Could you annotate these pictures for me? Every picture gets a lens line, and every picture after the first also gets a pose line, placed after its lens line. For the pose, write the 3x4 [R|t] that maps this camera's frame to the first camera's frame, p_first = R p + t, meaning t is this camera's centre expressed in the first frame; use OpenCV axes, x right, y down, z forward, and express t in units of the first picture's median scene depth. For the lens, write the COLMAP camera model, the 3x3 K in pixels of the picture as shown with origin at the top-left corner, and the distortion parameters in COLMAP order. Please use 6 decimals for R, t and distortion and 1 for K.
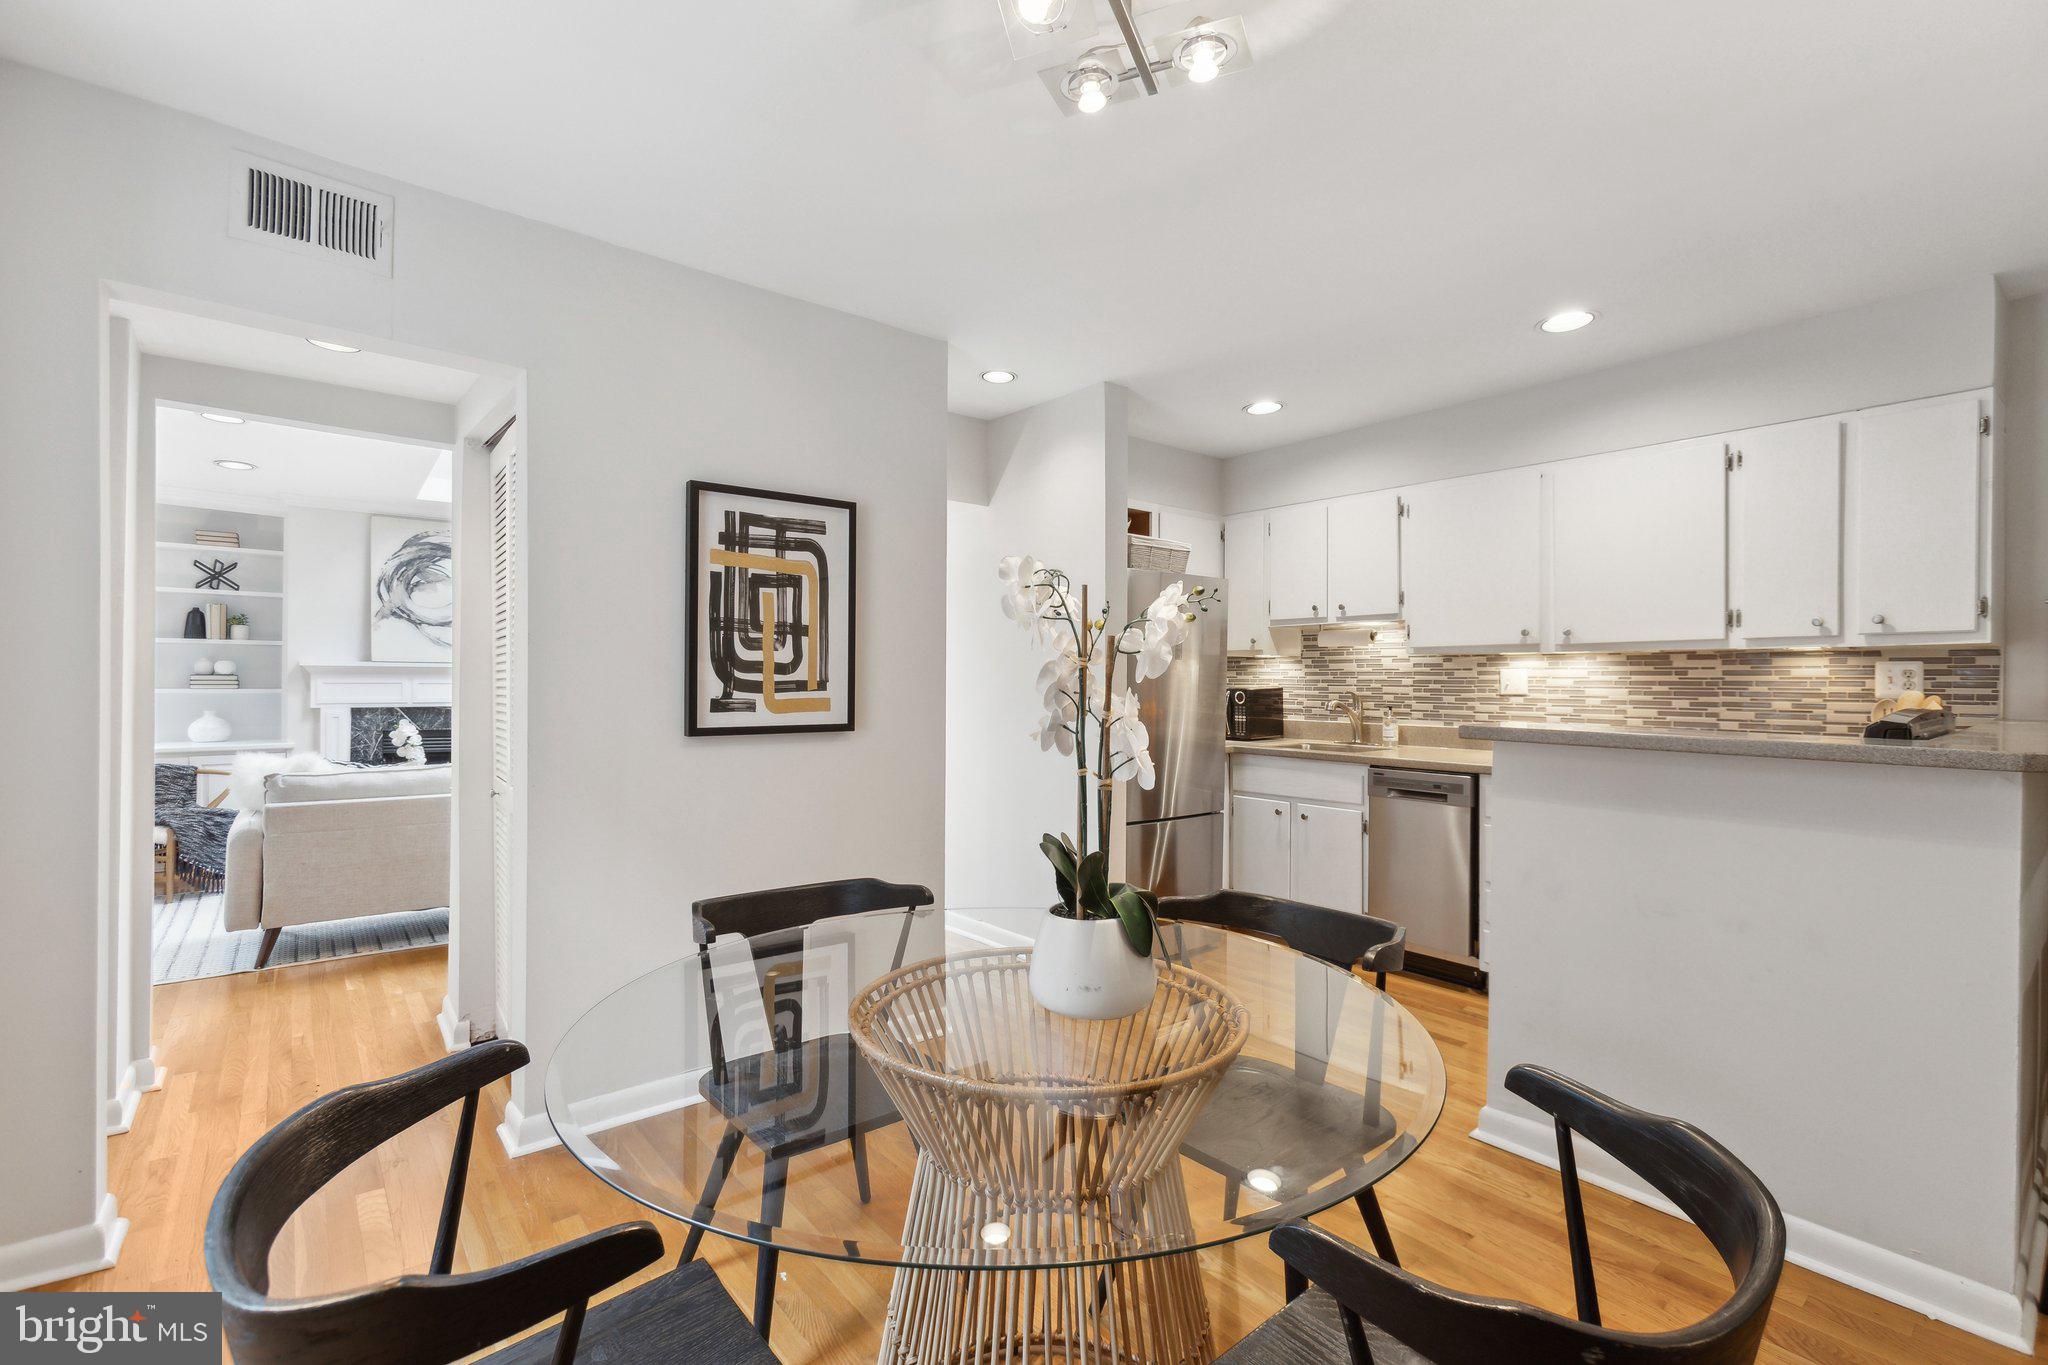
lens RADIAL K [[916.3, 0, 1026.5], [0, 916.3, 680.5], [0, 0, 1]] dist [-0.014700, 0.010161]
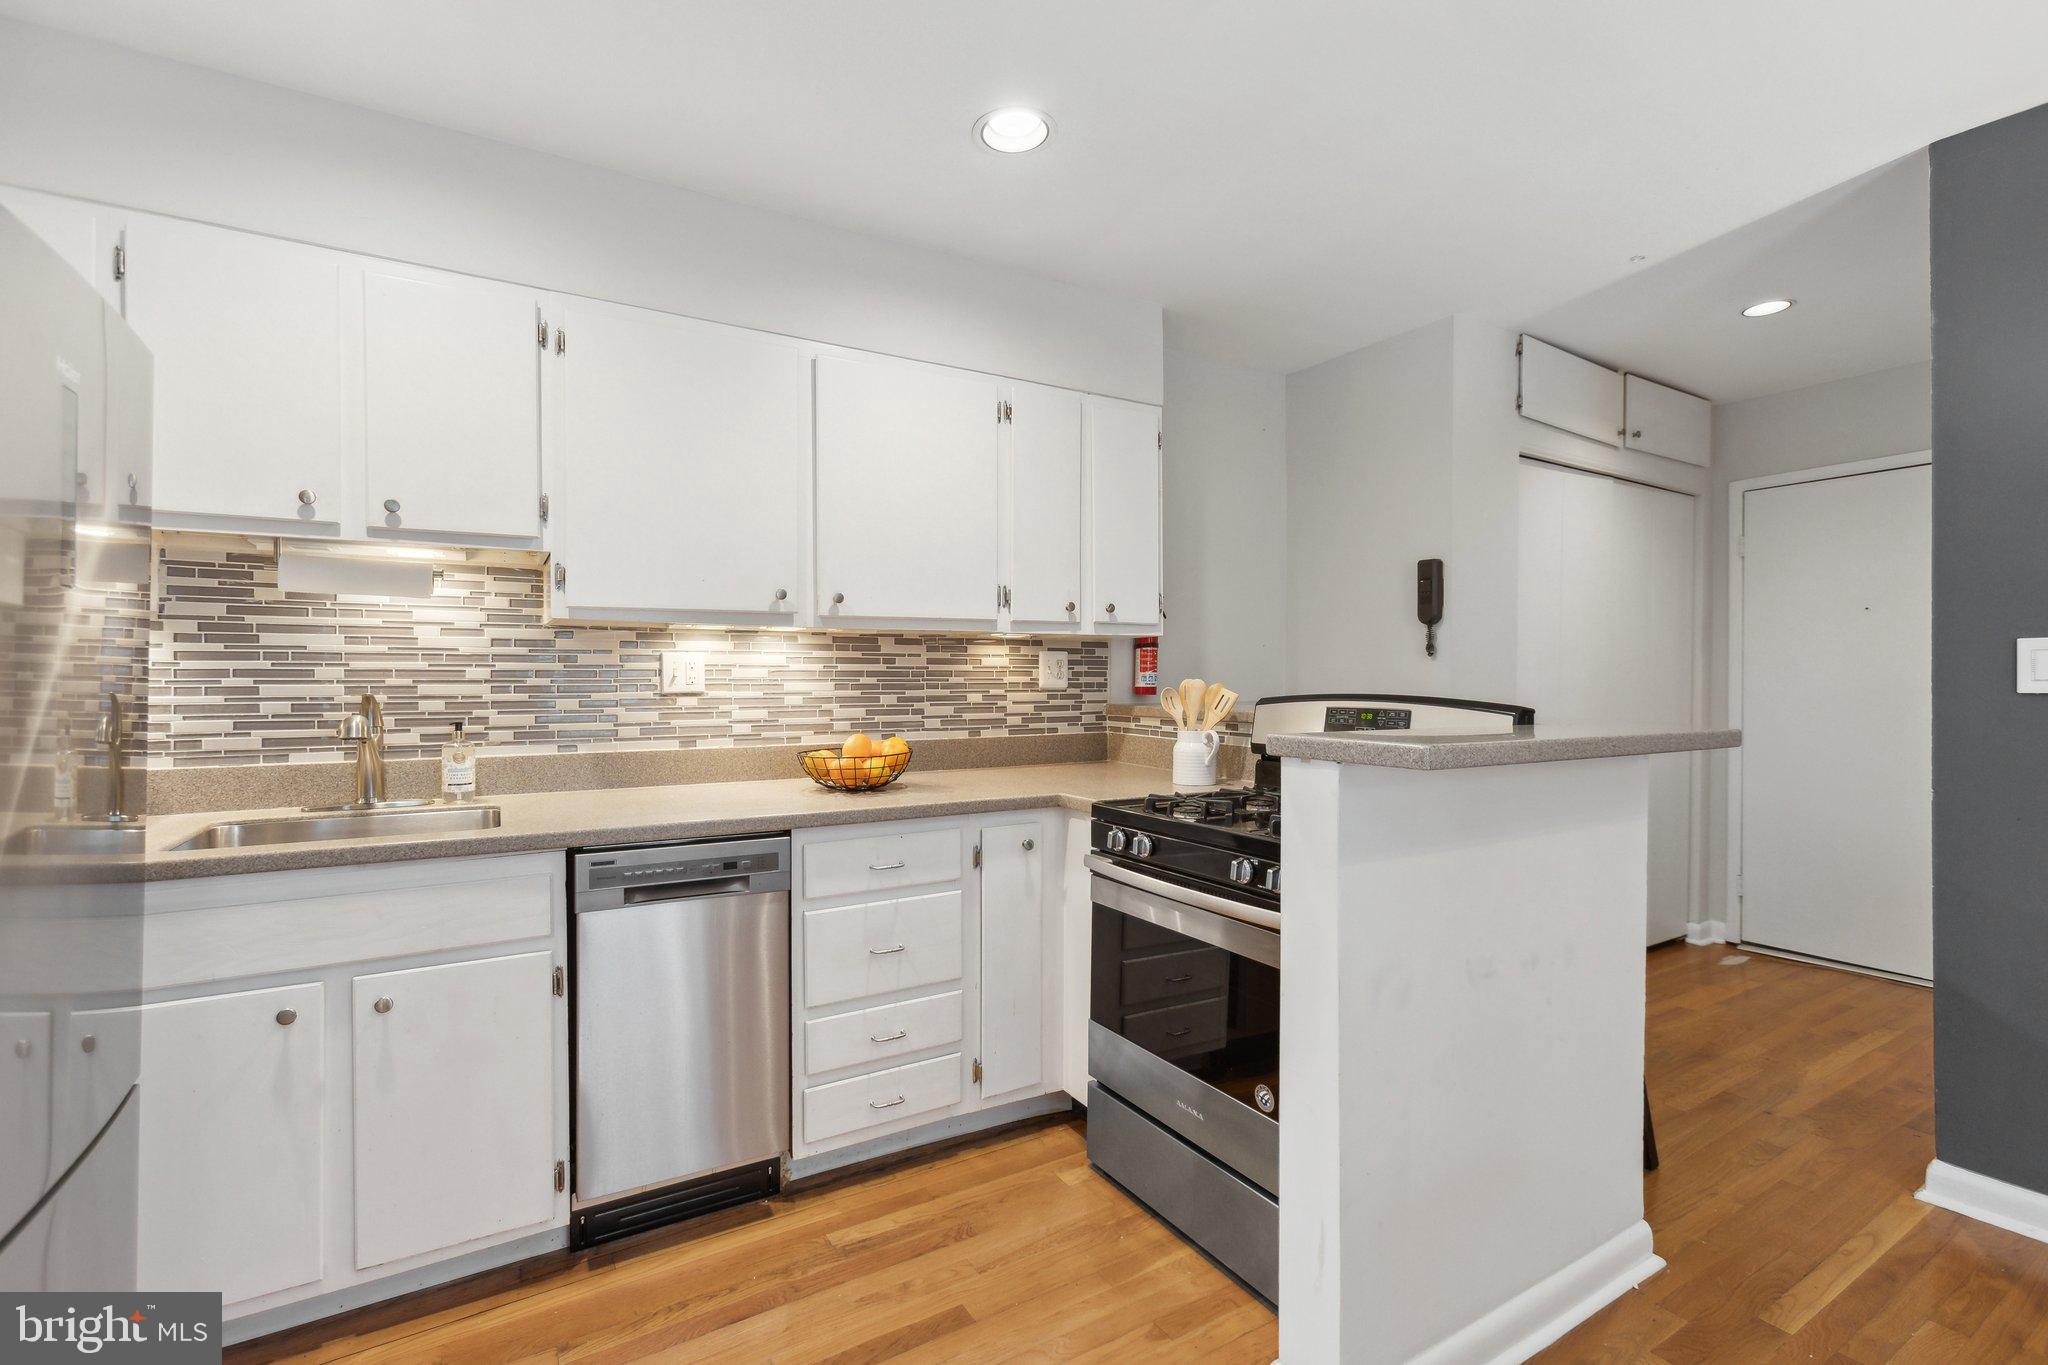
lens RADIAL K [[916.3, 0, 1020.1], [0, 916.3, 679.6], [0, 0, 1]] dist [-0.014700, 0.010161]
pose [[0.143794, -0.007220, 0.989581, -0.056663], [0.003707, 0.999970, 0.006757, 0.002841], [-0.989601, 0.002697, 0.143816, 0.681553]]
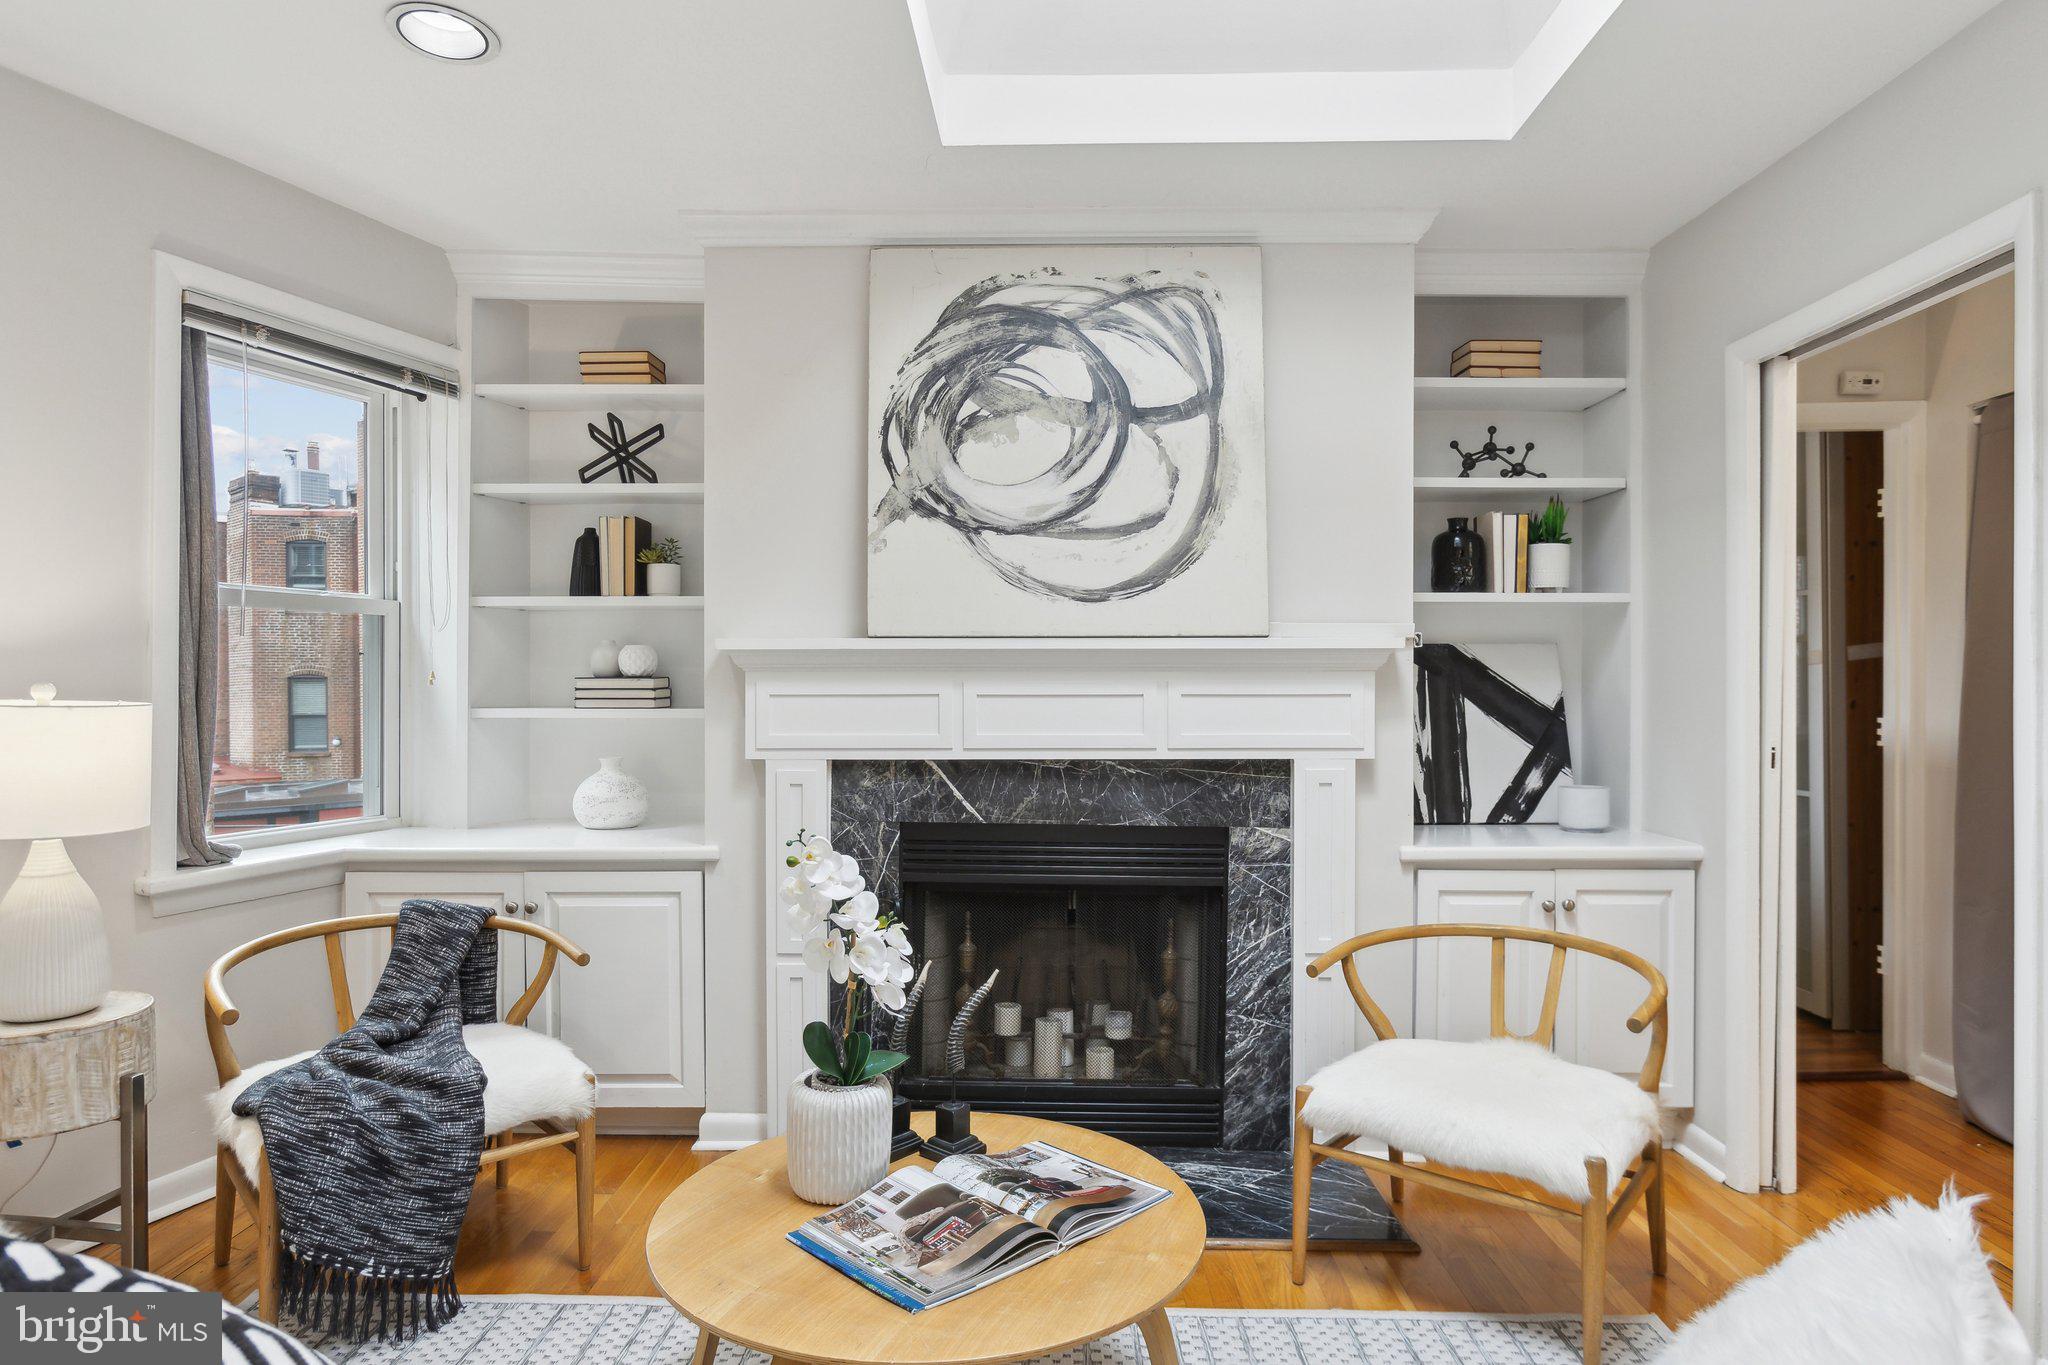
lens RADIAL K [[1171.3, 0, 1023.6], [0, 1171.3, 697.2], [0, 0, 1]] dist [-0.008554, 0.007192]
pose [[0.767643, 0.001033, -0.640877, -0.548283], [0.004982, 0.999959, 0.007579, 0.000952], [0.640859, -0.009011, 0.767606, 1.014913]]
